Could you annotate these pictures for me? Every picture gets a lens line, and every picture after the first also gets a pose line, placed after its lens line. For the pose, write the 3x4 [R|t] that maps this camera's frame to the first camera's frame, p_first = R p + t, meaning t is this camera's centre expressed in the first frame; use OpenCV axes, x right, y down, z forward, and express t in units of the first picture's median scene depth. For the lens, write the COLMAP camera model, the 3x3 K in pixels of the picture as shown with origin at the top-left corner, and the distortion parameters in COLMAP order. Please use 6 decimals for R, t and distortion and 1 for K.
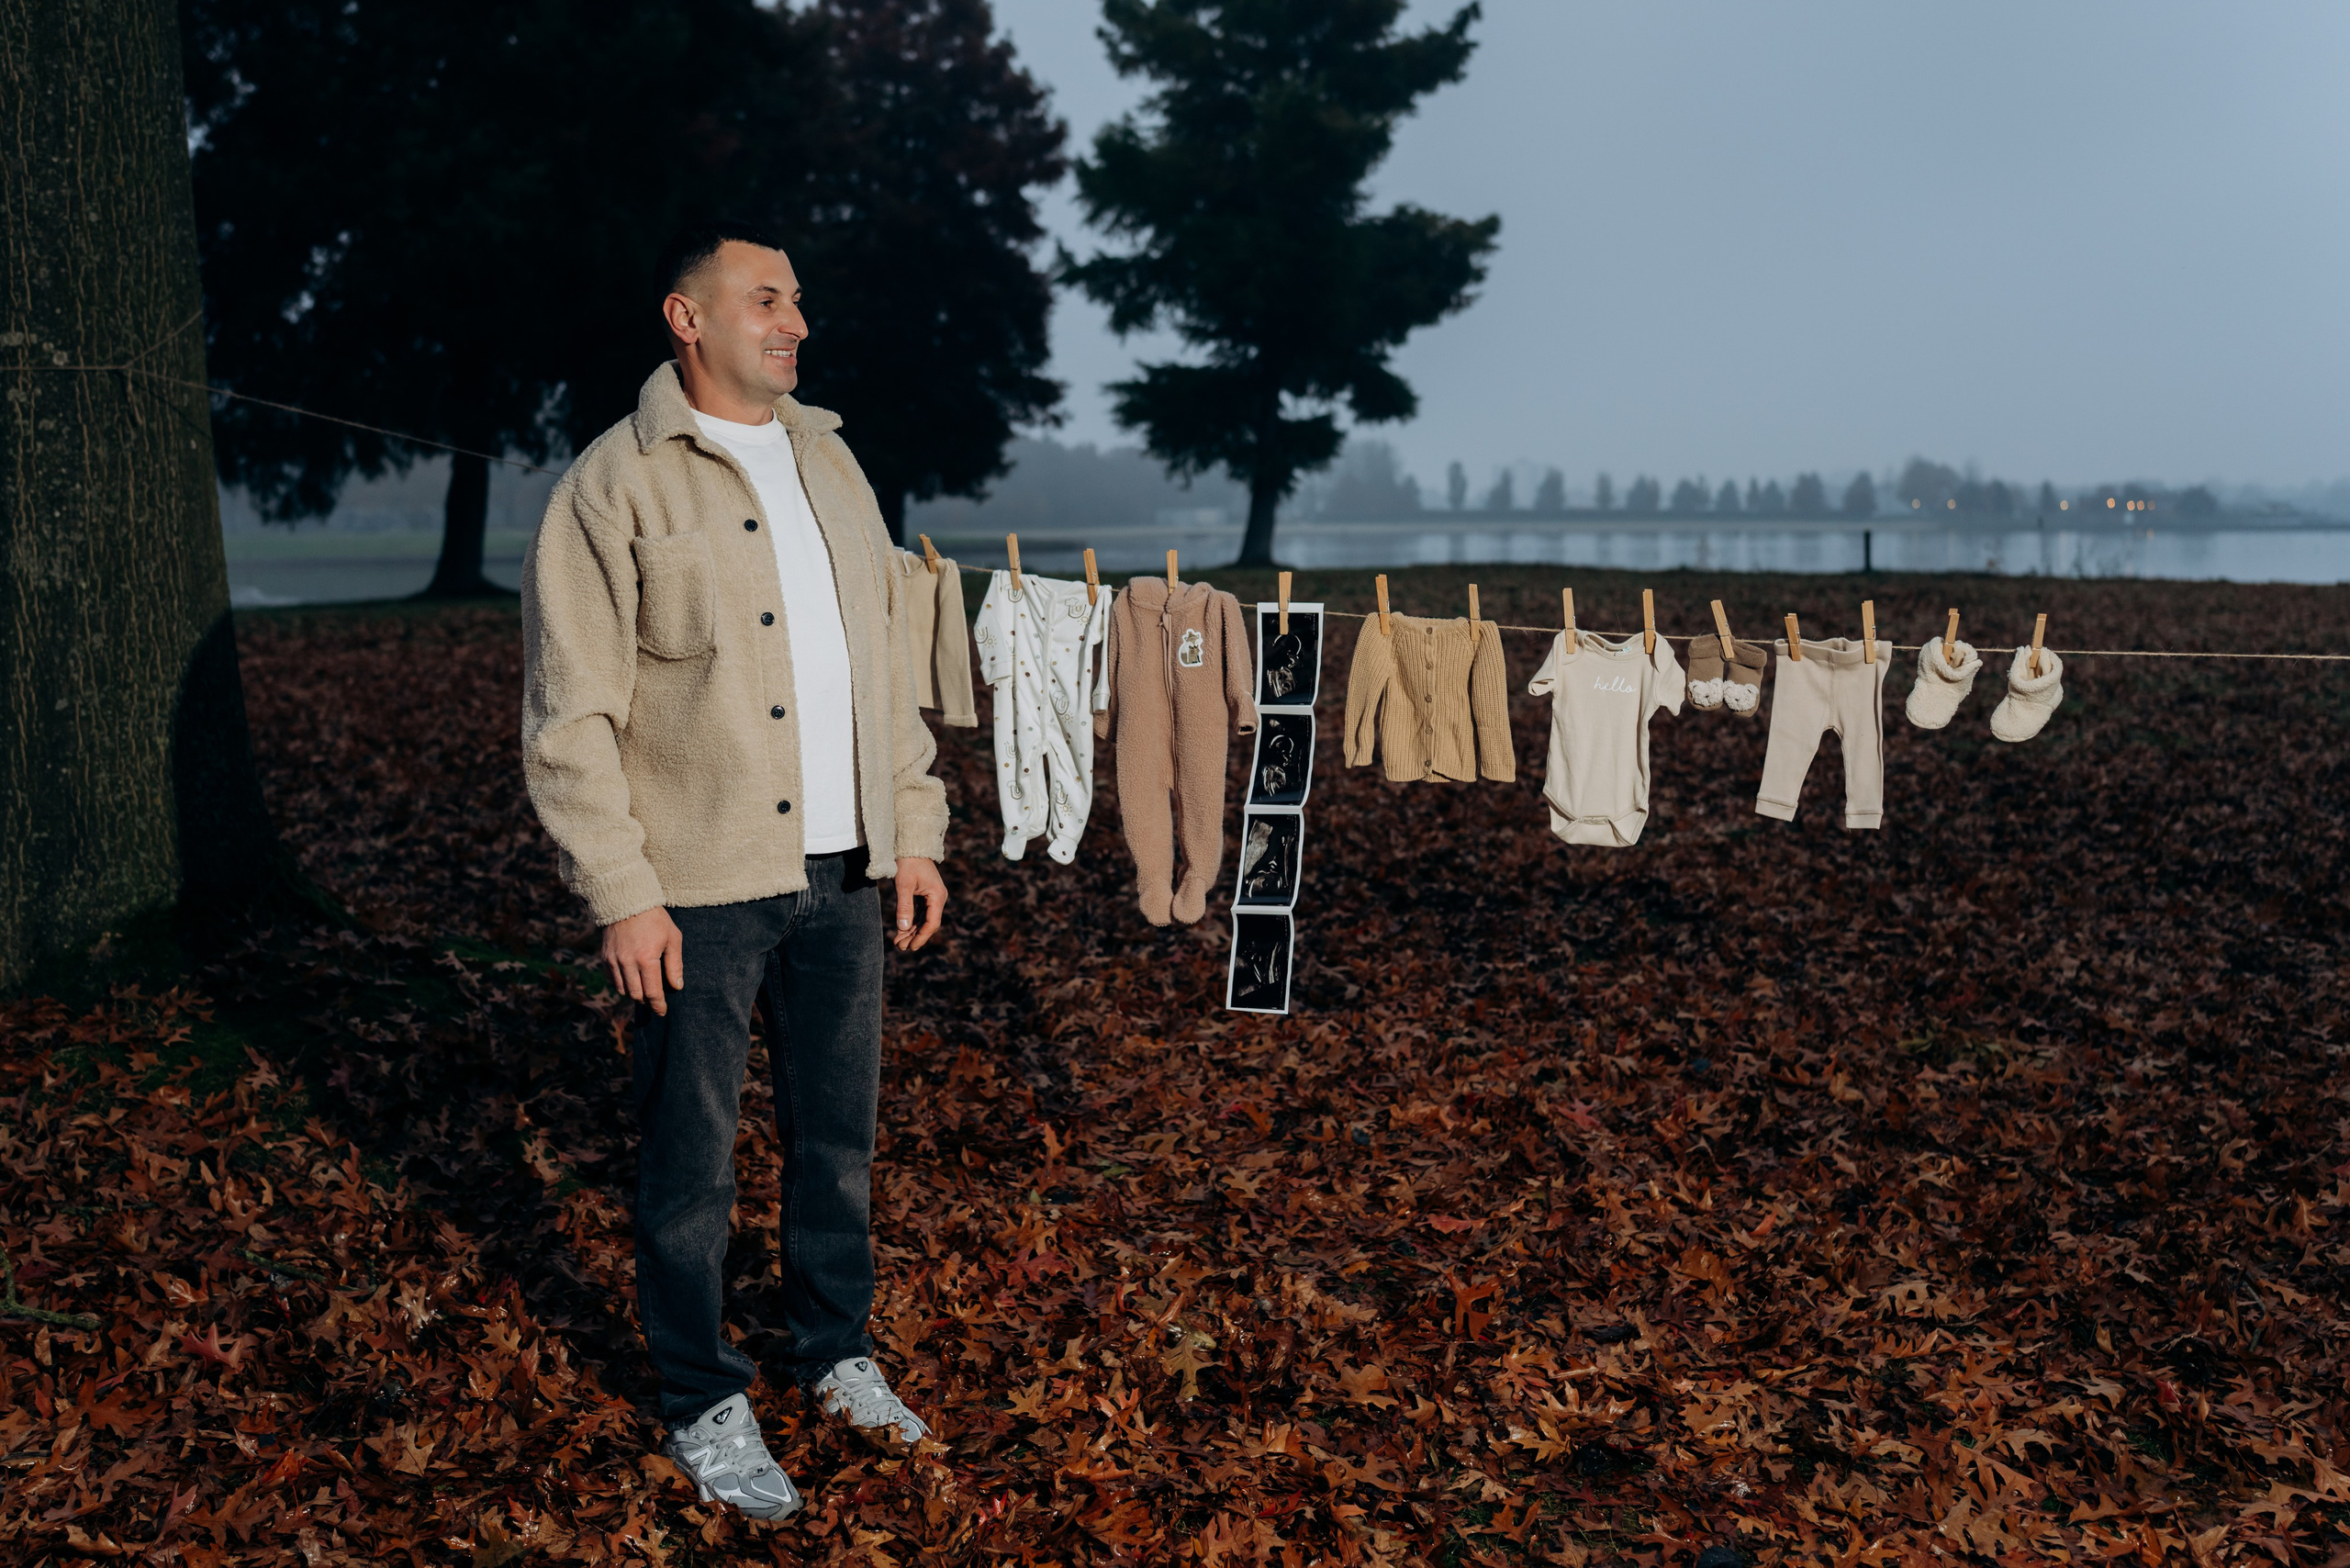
lens RADIAL K [[2239.8, 0, 1170.6], [0, 2239.8, 742.8], [0, 0, 1]] dist [-0.108781, 0.000000]
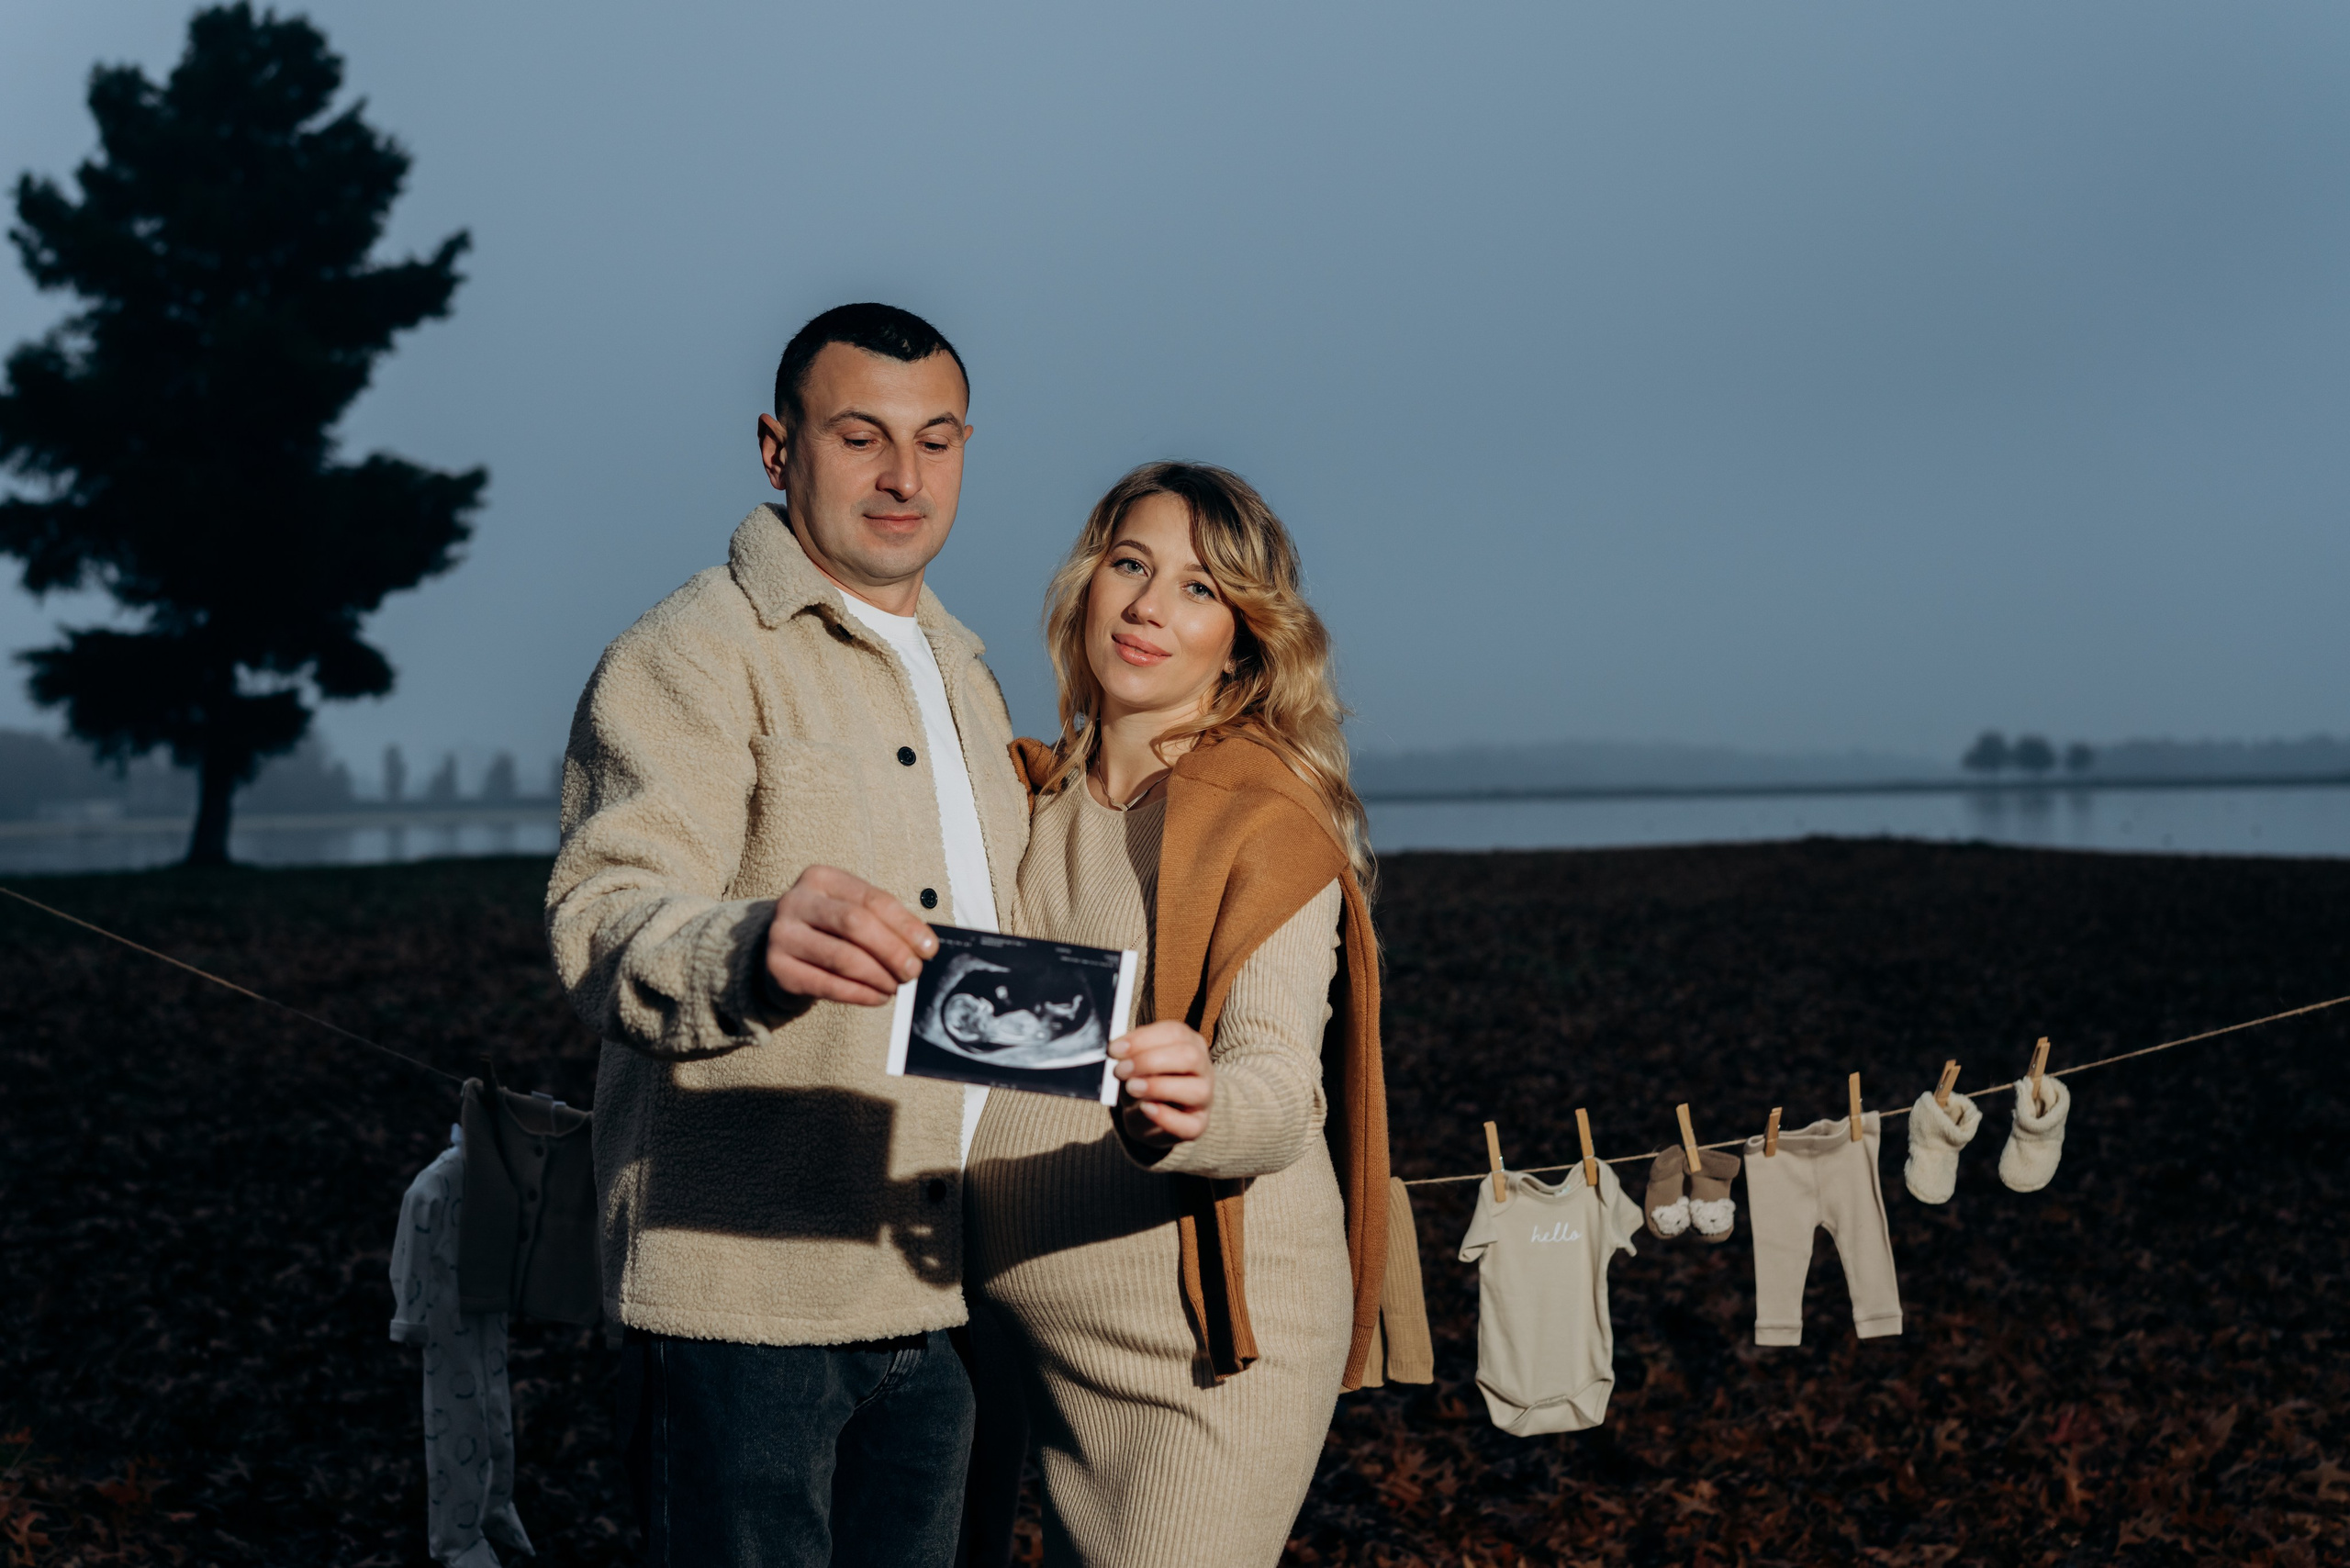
lens RADIAL K [[2436.0, 0, 1262.0], [0, 2436.0, 804.9], [0, 0, 1]] dist [-0.117208, 0.000000]
pose [[0.887860, -0.012117, 0.459955, -0.100519], [0.058787, 0.994448, -0.087281, -0.002456], [-0.456343, 0.104533, 0.883642, 0.089461]]
